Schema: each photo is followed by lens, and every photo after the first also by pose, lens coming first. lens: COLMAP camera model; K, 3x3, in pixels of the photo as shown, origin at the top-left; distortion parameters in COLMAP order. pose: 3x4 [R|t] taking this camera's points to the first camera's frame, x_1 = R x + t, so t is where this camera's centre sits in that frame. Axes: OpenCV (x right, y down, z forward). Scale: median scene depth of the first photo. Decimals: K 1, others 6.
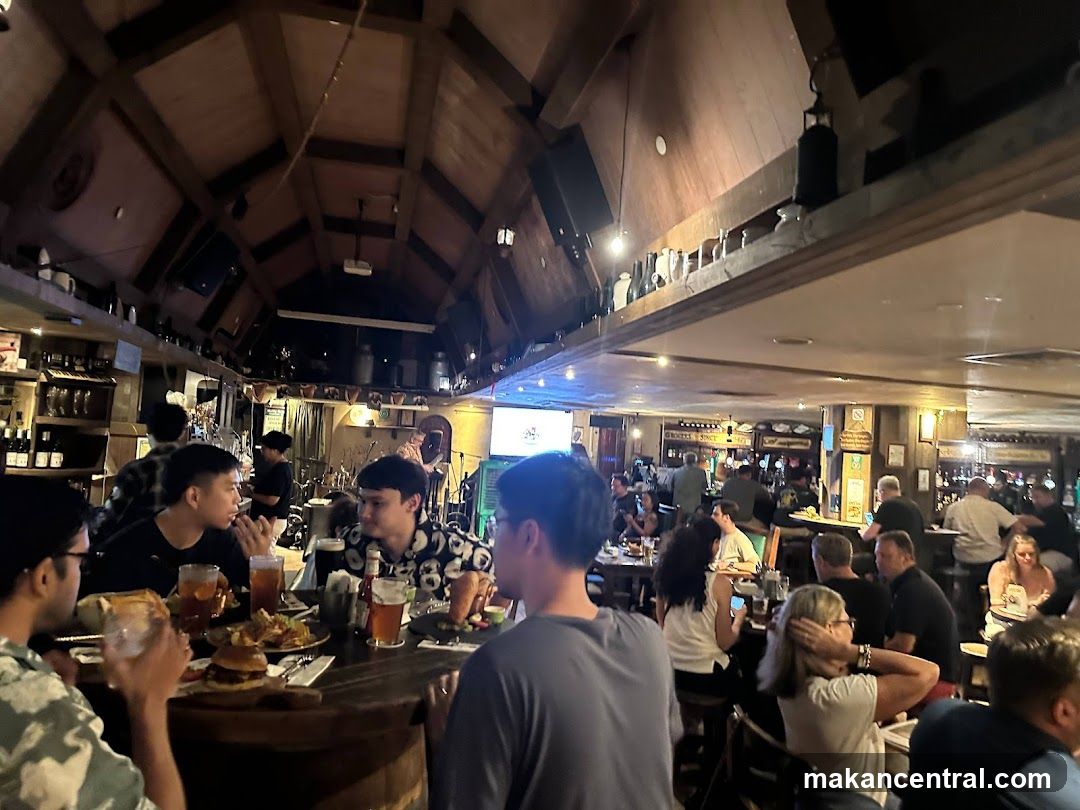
lens RADIAL K [[768.4, 0, 540.0], [0, 768.4, 405.0], [0, 0, 1]] dist [-0.001337, -0.002783]
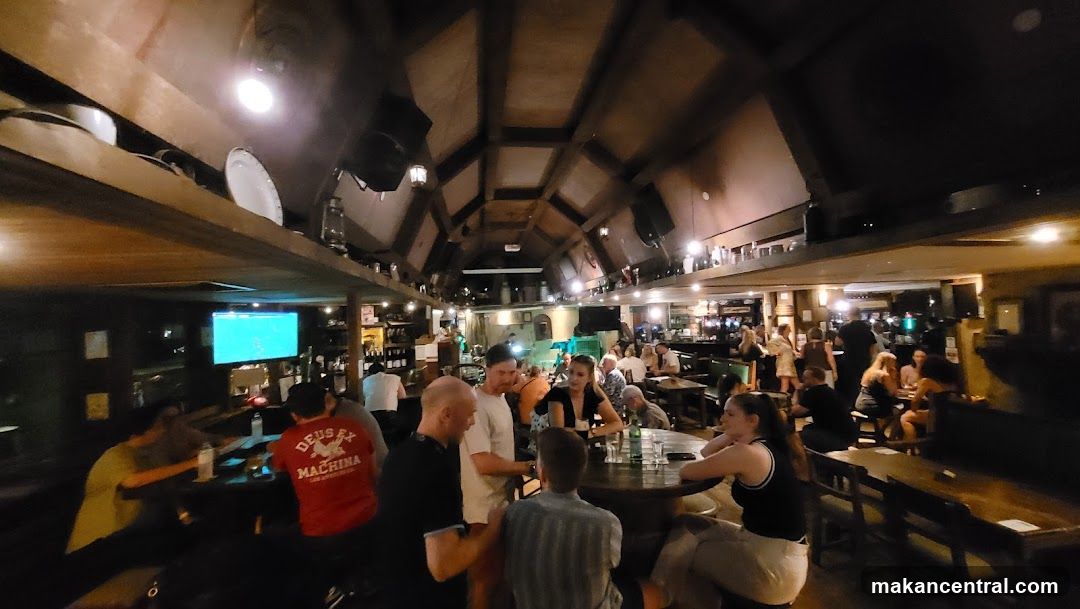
lens RADIAL K [[432.7, 0, 540.0], [0, 432.7, 304.5], [0, 0, 1]] dist [-0.000211, 0.000041]
pose [[0.992355, -0.107250, -0.061067, -0.126359], [0.108935, 0.993736, 0.024952, -0.060393], [0.058009, -0.031413, 0.997822, -0.110294]]
